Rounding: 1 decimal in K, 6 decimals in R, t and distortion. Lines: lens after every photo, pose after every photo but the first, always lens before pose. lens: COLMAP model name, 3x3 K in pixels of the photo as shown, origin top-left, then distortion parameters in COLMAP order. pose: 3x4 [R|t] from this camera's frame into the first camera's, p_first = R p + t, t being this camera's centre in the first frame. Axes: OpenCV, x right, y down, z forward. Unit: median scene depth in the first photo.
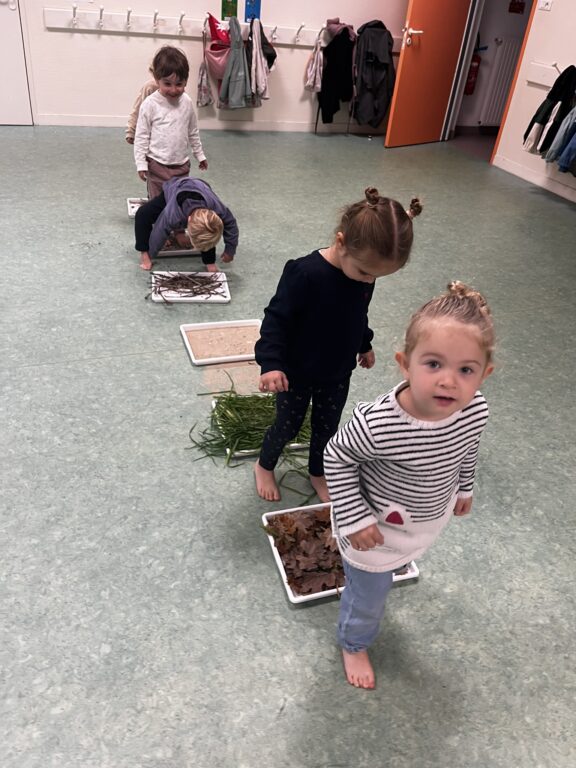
lens RADIAL K [[599.2, 0, 286.6], [0, 599.2, 382.9], [0, 0, 1]] dist [0.079643, -0.113974]
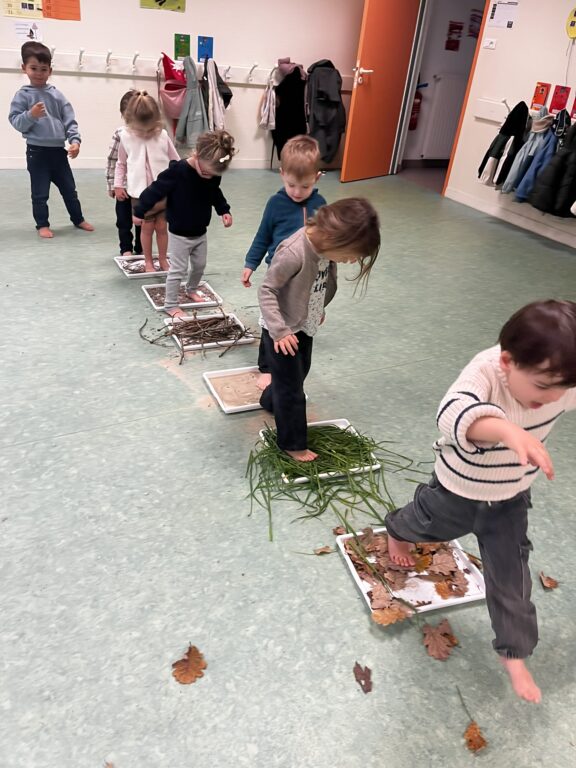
lens RADIAL K [[599.2, 0, 289.9], [0, 599.2, 389.8], [0, 0, 1]] dist [0.079643, -0.113974]
pose [[0.989780, -0.068571, 0.125034, -0.122096], [0.072700, 0.996939, -0.028759, -0.028419], [-0.122679, 0.037555, 0.991736, 0.022604]]
